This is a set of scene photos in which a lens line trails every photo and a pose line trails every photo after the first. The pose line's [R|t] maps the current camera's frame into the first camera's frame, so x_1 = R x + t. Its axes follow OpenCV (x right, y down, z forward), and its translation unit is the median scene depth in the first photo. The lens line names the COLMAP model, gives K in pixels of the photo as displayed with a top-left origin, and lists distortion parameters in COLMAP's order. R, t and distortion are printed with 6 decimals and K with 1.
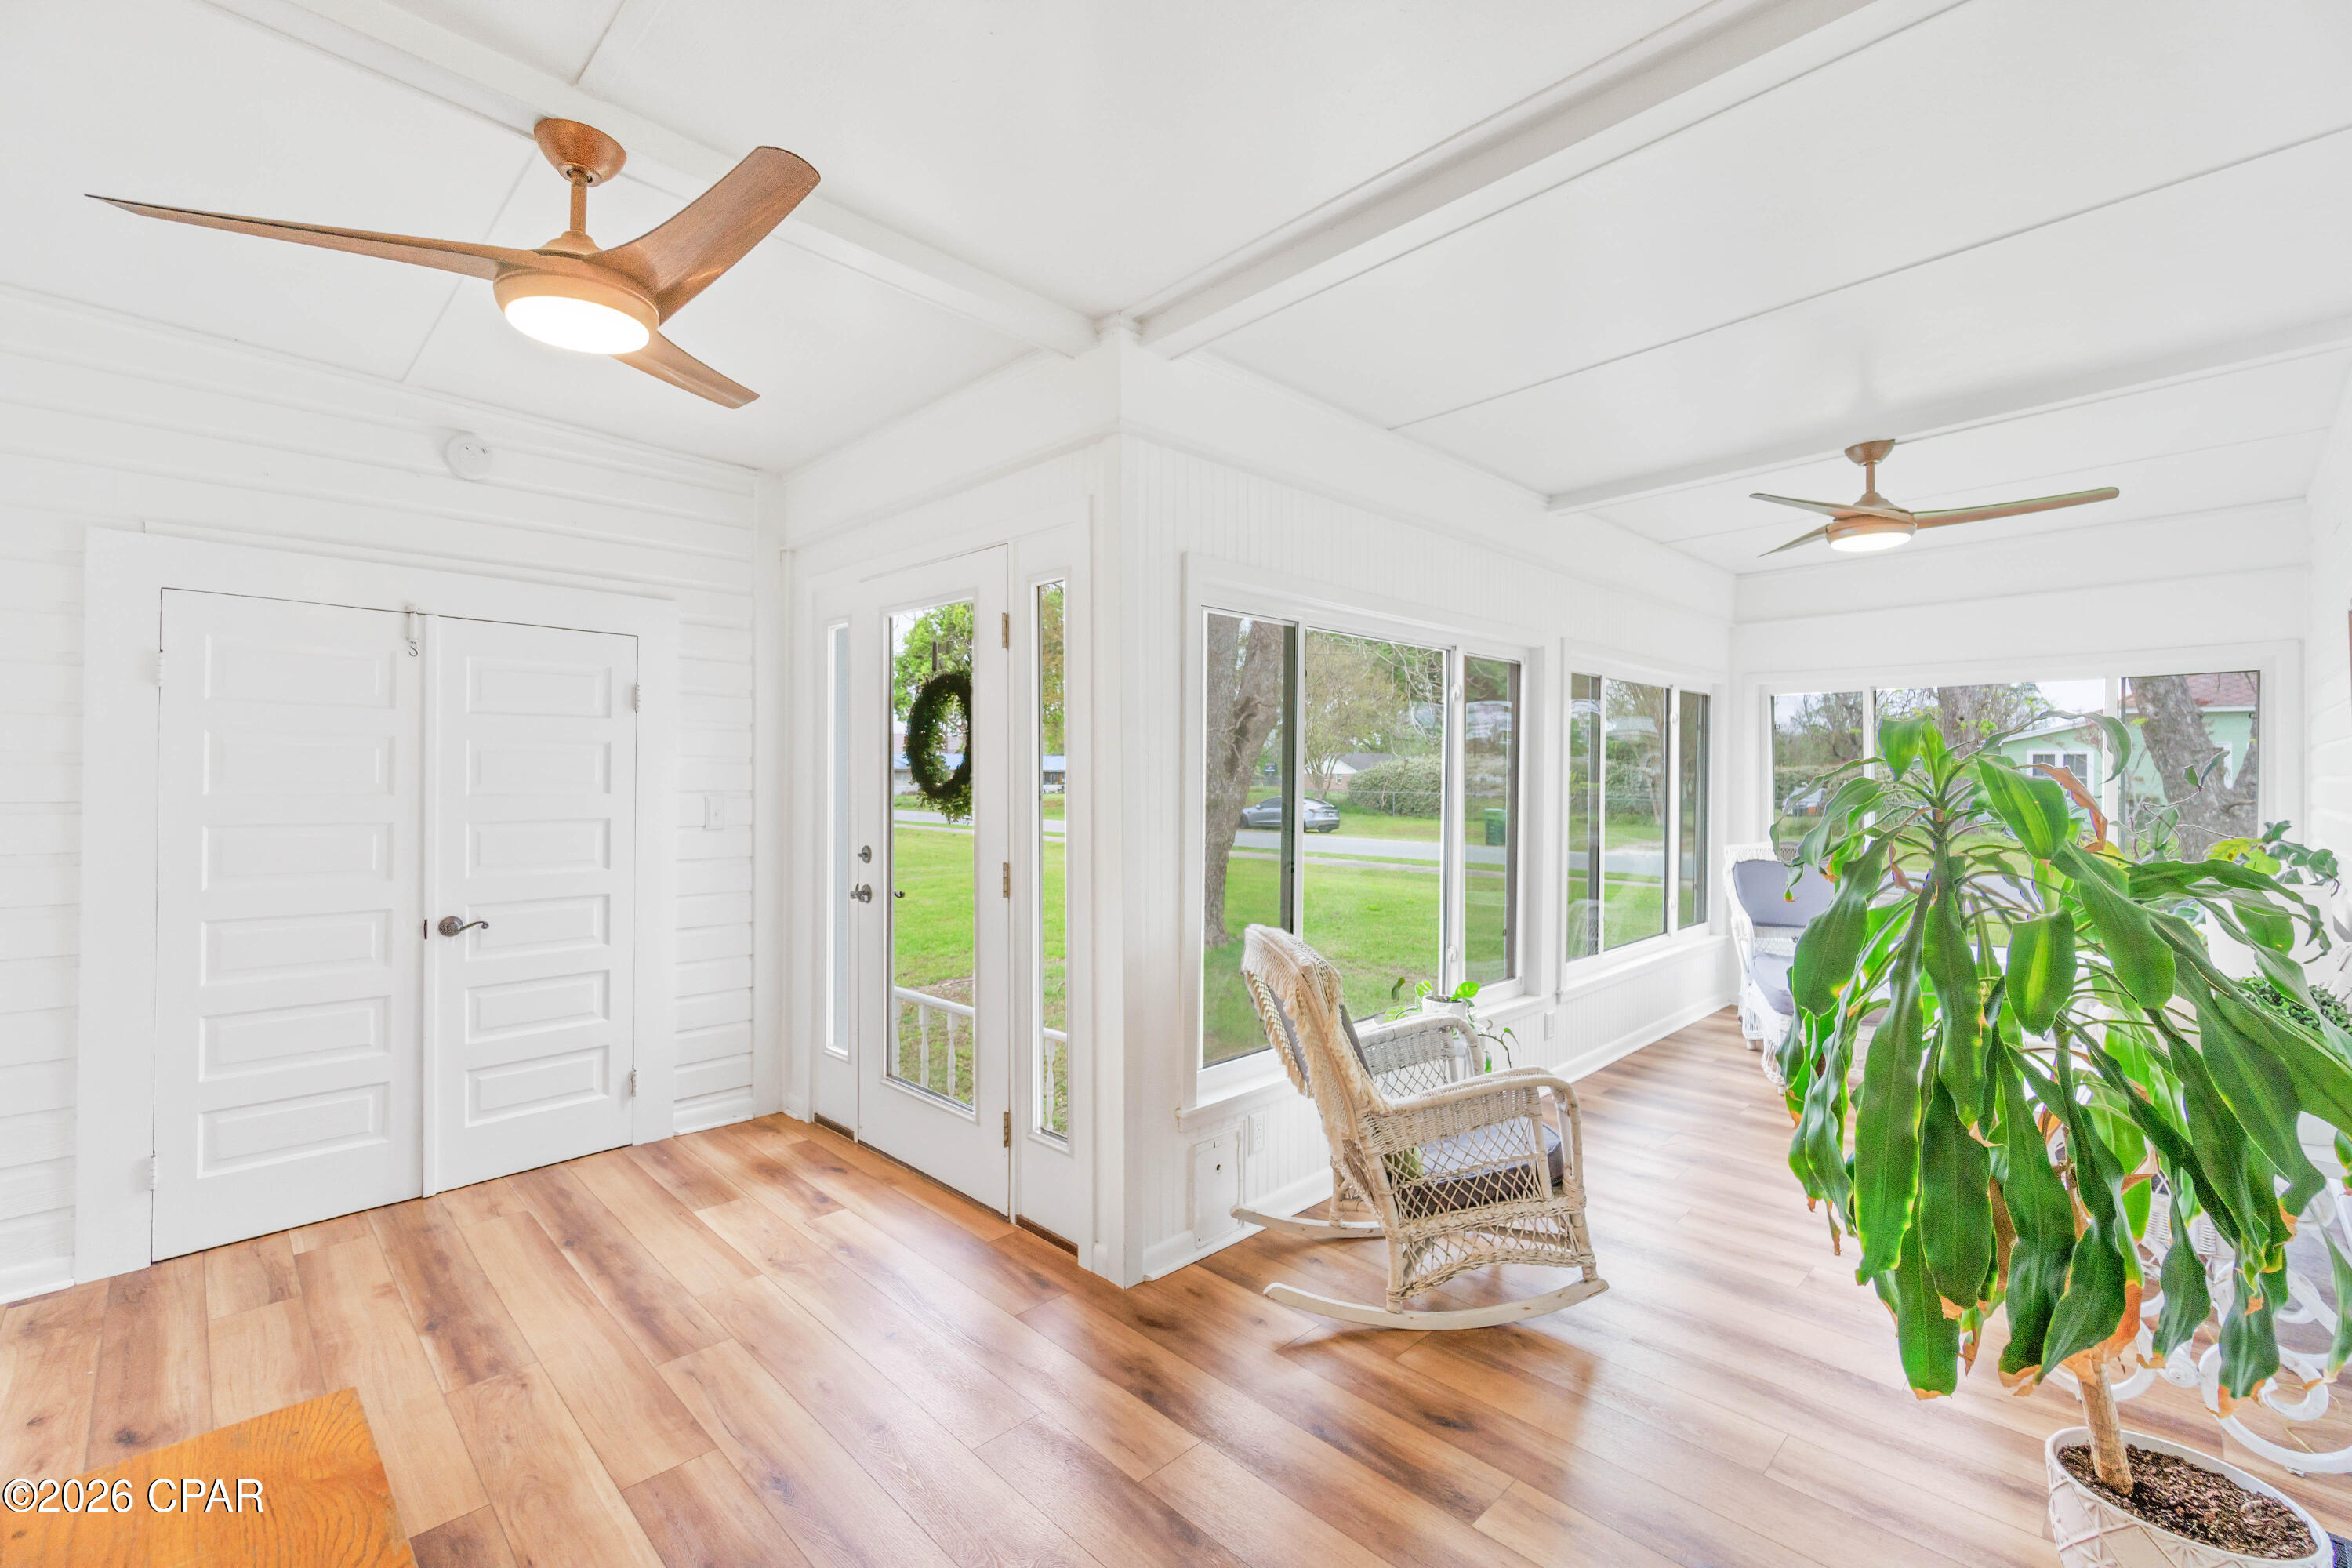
lens RADIAL K [[1019.5, 0, 1175.0], [0, 1019.5, 778.8], [0, 0, 1]] dist [-0.005099, -0.000619]
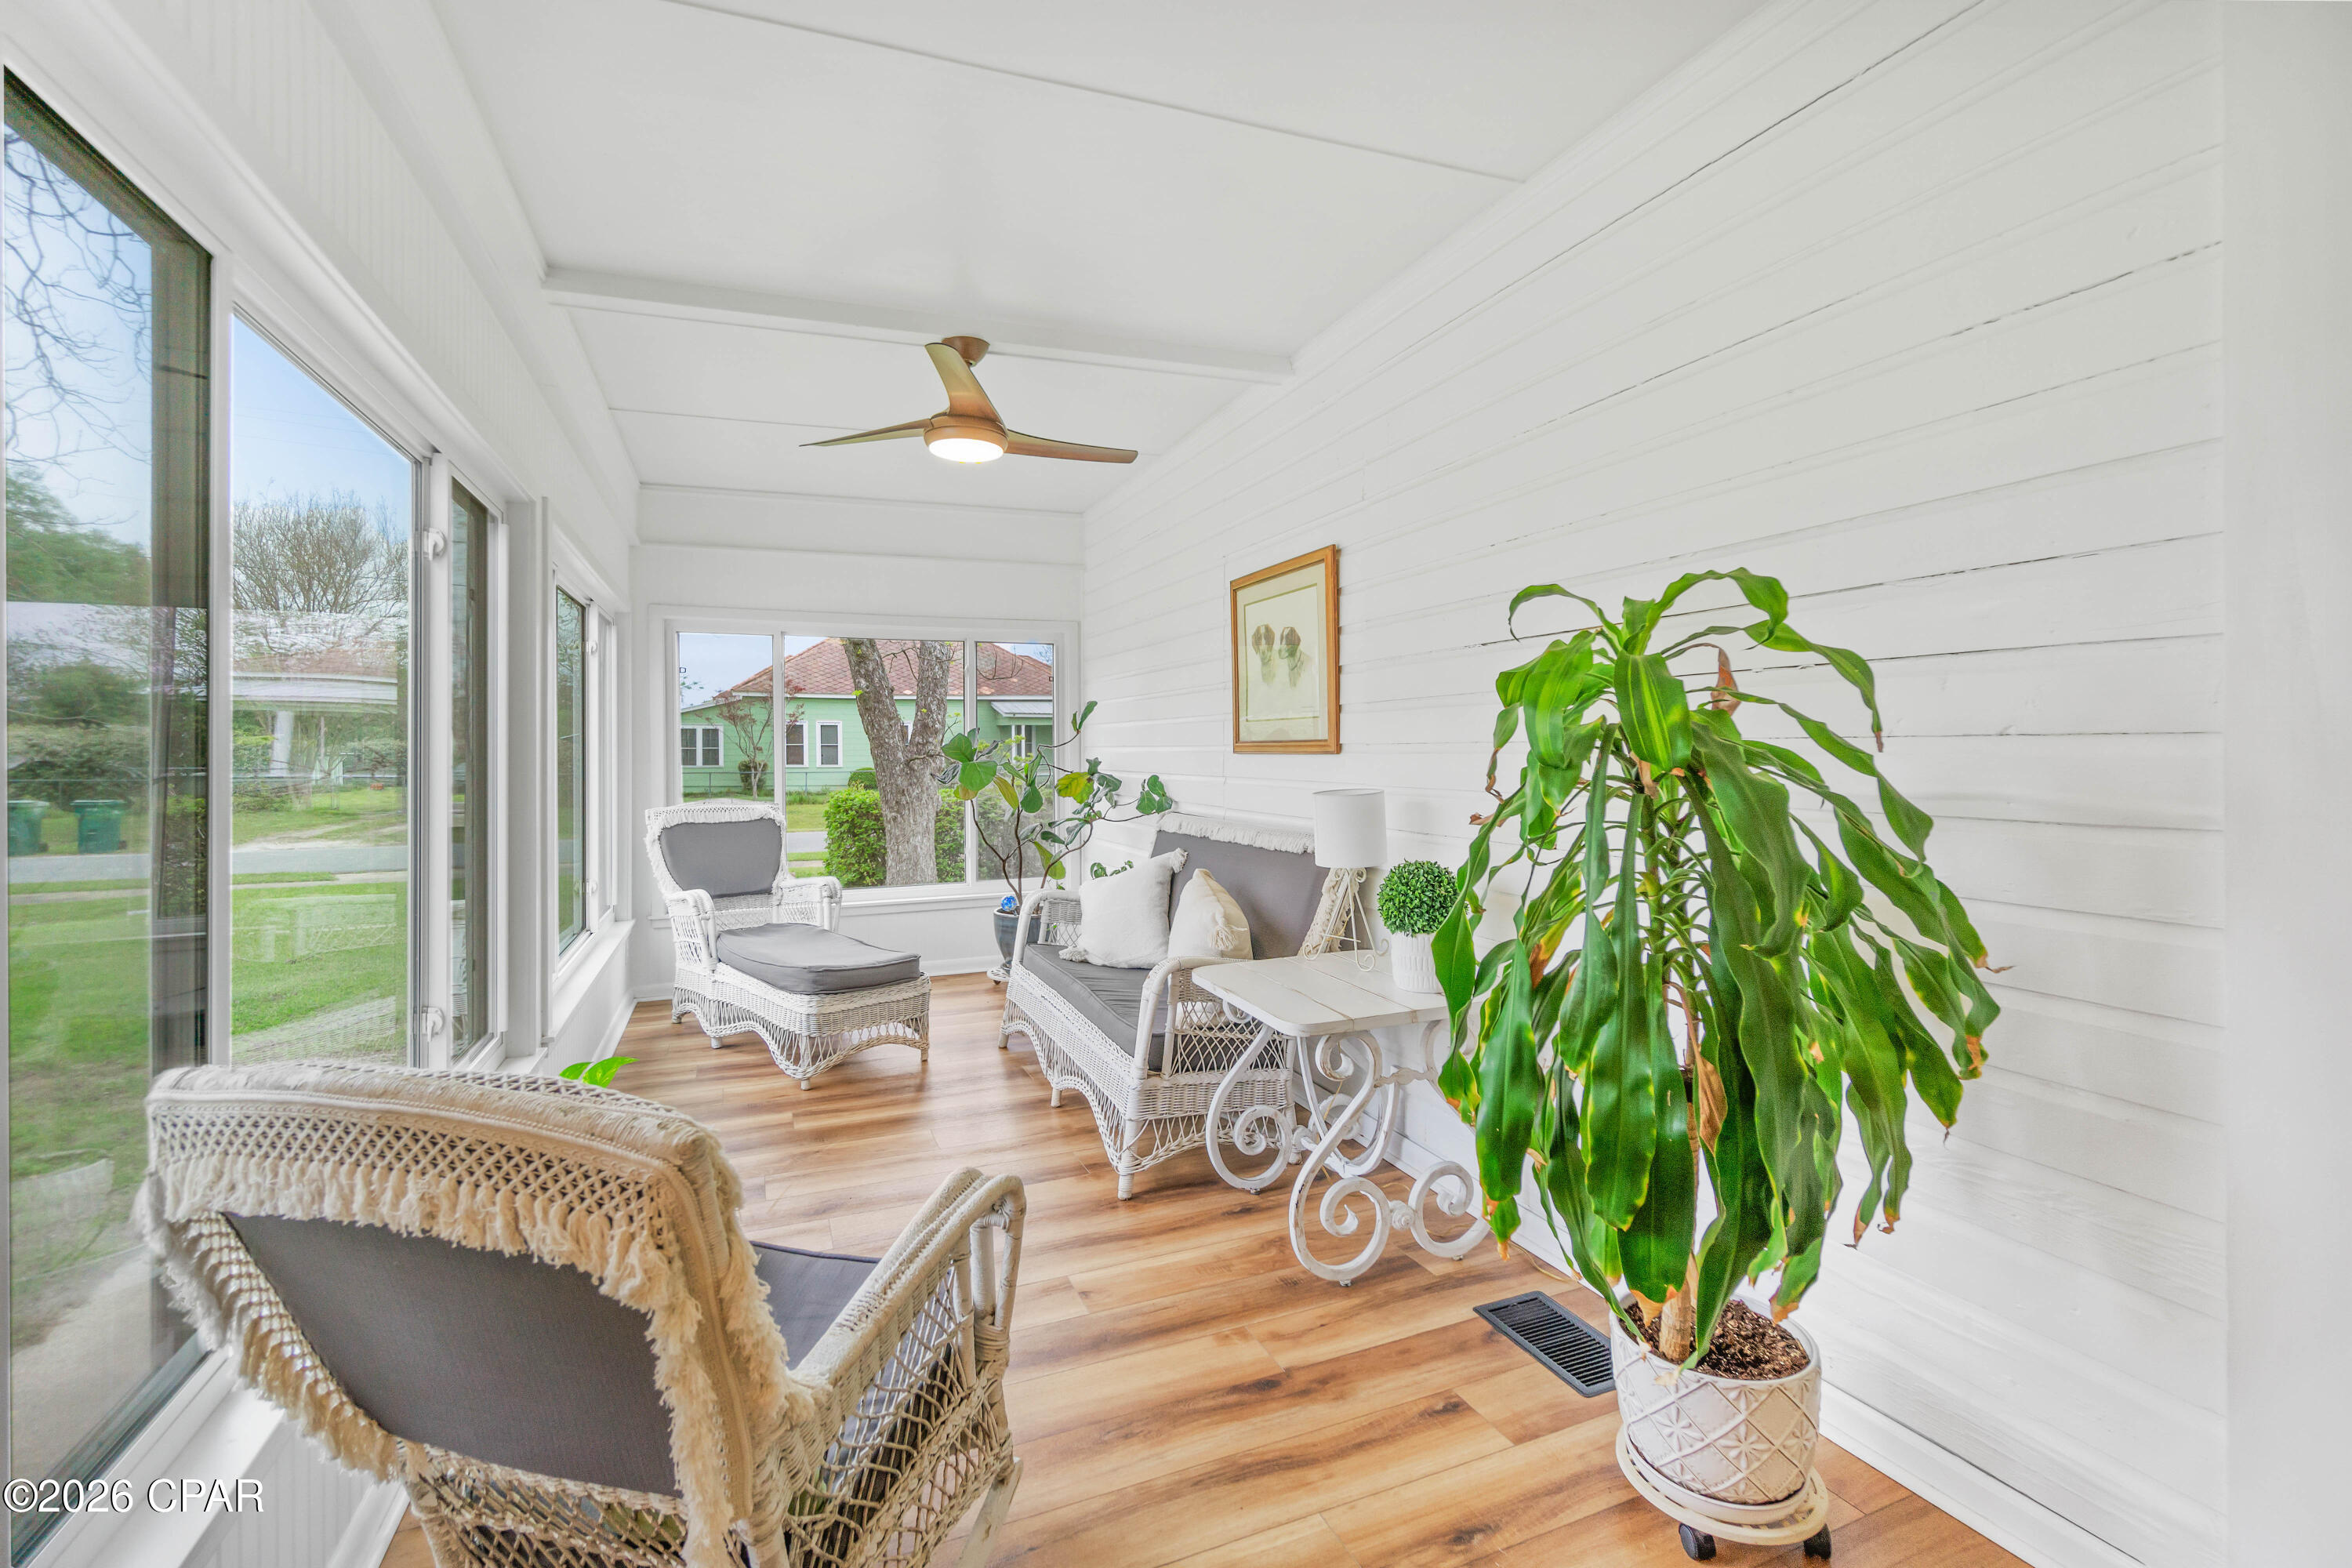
lens RADIAL K [[1019.5, 0, 1170.4], [0, 1019.5, 801.1], [0, 0, 1]] dist [-0.005099, -0.000619]
pose [[0.384573, -0.059291, 0.921188, -0.091270], [0.017126, 0.998222, 0.057100, 0.025193], [-0.922936, -0.006183, 0.384905, 0.476874]]
